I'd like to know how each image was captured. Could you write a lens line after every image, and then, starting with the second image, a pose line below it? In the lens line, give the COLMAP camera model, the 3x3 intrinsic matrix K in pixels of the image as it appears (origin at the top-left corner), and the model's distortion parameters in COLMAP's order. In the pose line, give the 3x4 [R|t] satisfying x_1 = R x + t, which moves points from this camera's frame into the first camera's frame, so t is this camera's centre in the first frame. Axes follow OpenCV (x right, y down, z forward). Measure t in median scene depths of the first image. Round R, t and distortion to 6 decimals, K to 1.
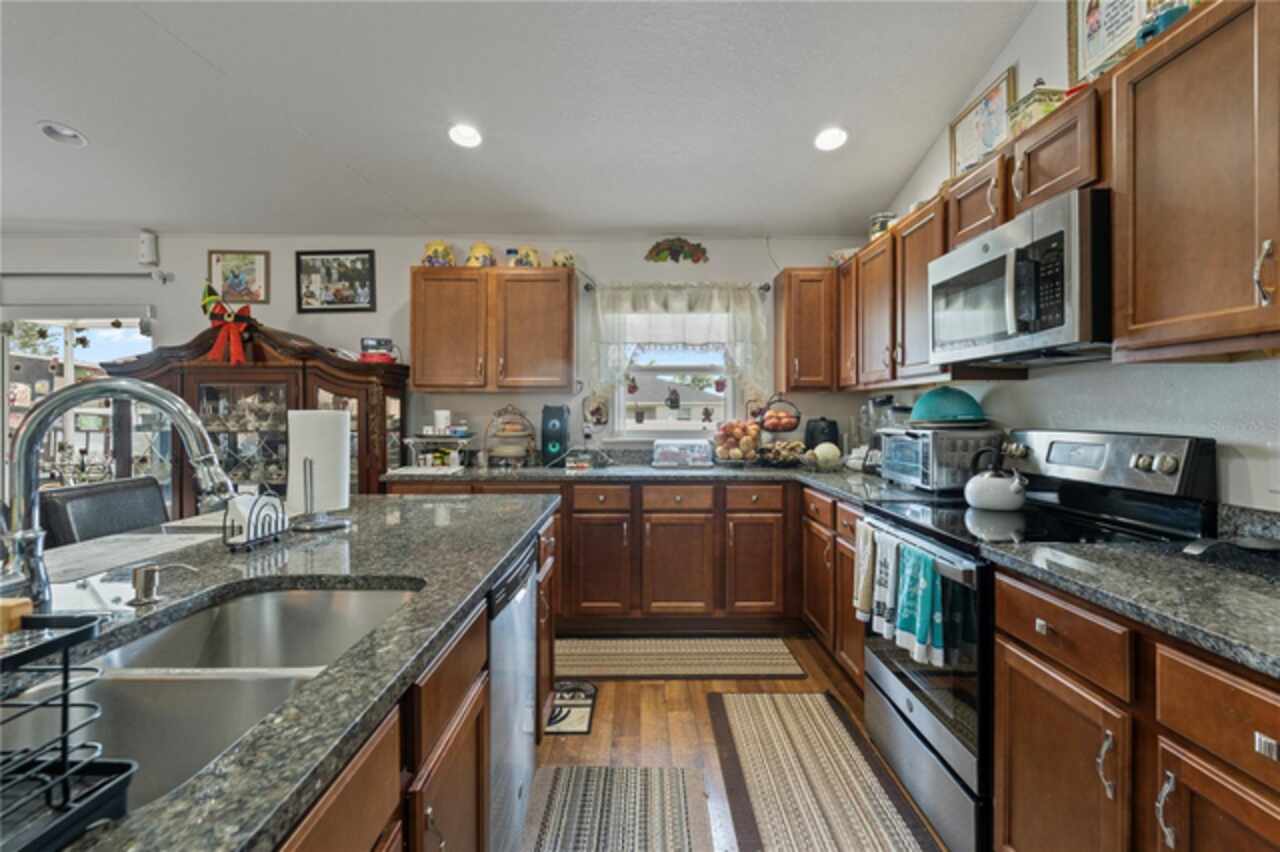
lens RADIAL K [[585.0, 0, 643.2], [0, 585.0, 412.8], [0, 0, 1]] dist [-0.004103, -0.000241]
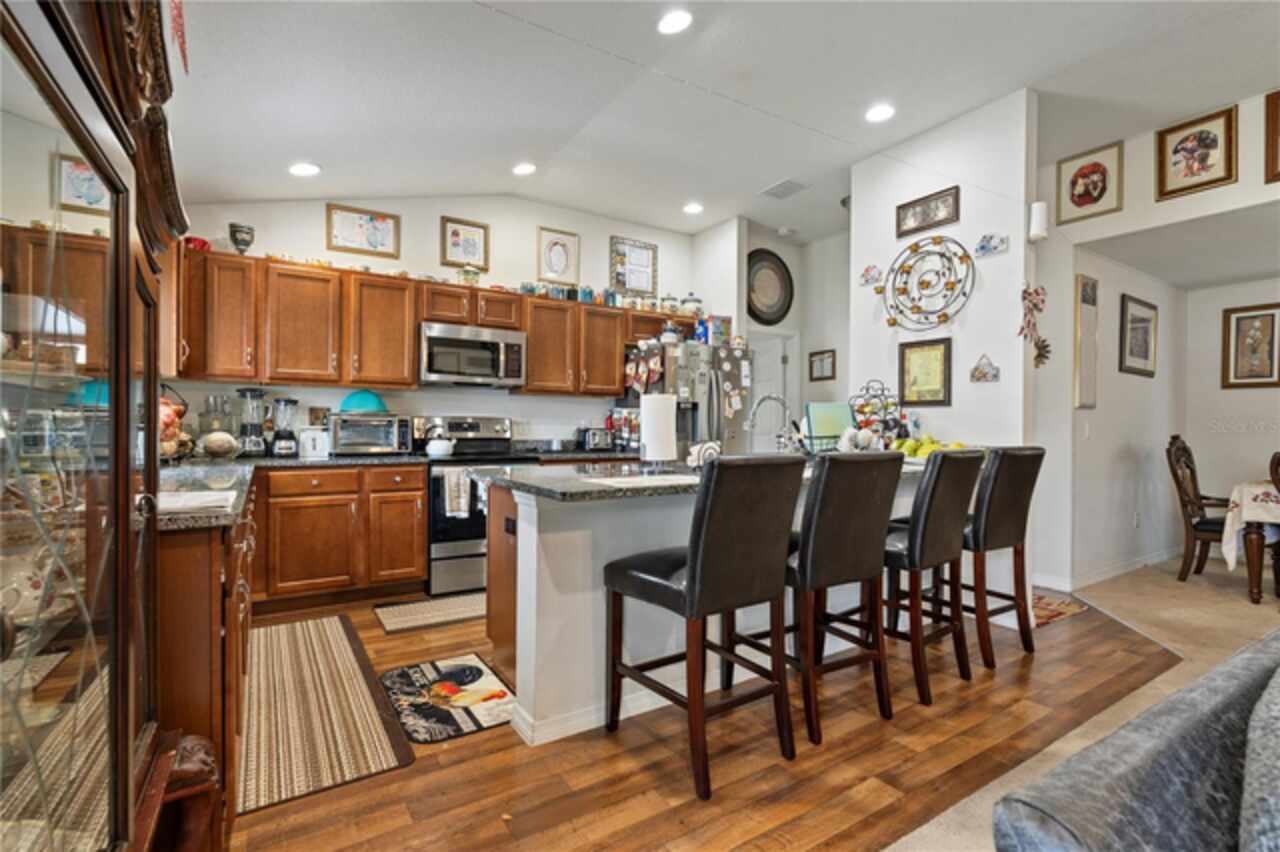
lens RADIAL K [[586.3, 0, 643.7], [0, 586.3, 430.1], [0, 0, 1]] dist [-0.002442, -0.000213]
pose [[-0.535053, -0.005483, 0.844801, -0.812736], [-0.007277, 0.999972, 0.001881, 0.036743], [-0.844787, -0.005142, -0.535077, 0.824331]]
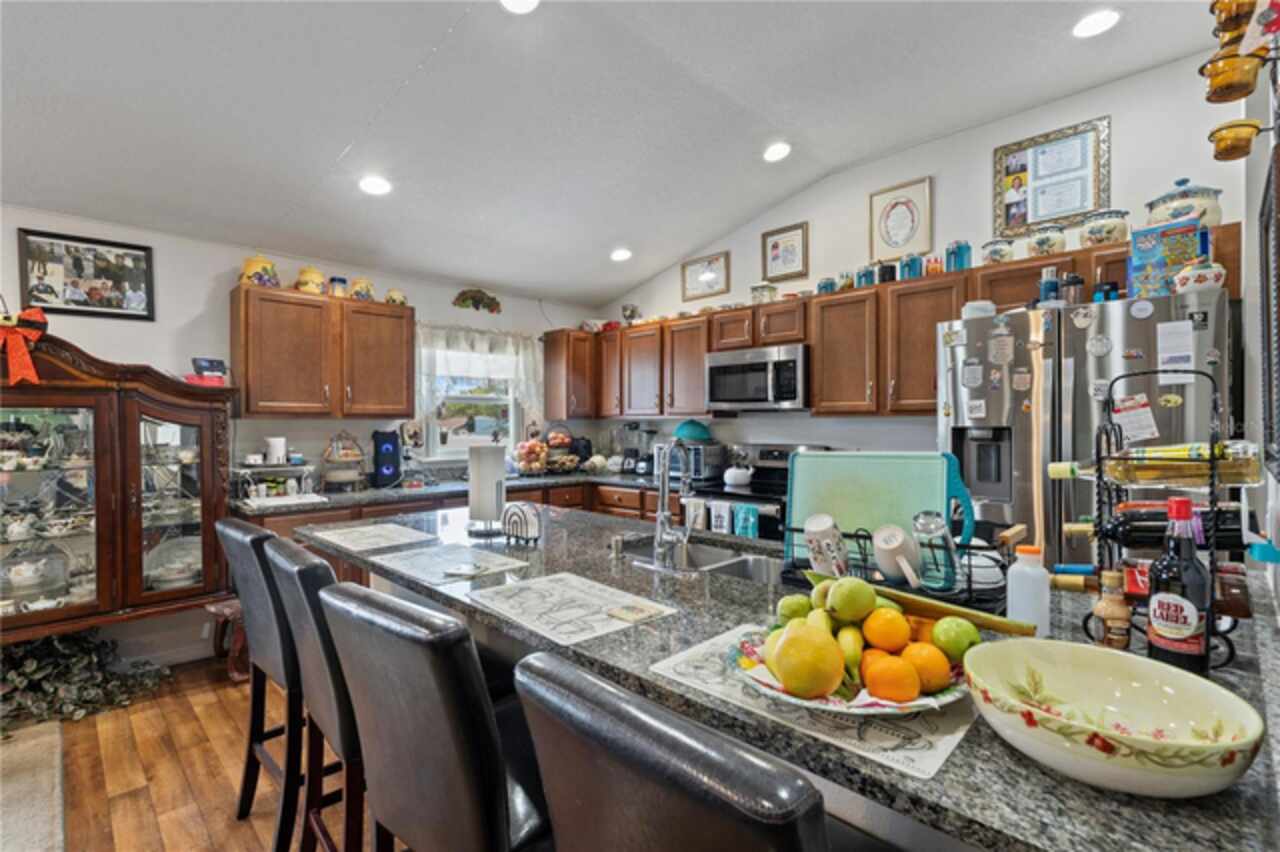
lens RADIAL K [[582.4, 0, 640.0], [0, 582.4, 426.0], [0, 0, 1]] dist [-0.003040, 0.000367]
pose [[0.711465, -0.006158, 0.702695, -0.556806], [0.003259, 0.999980, 0.005463, -0.024909], [-0.702714, -0.001597, 0.711470, -0.088079]]
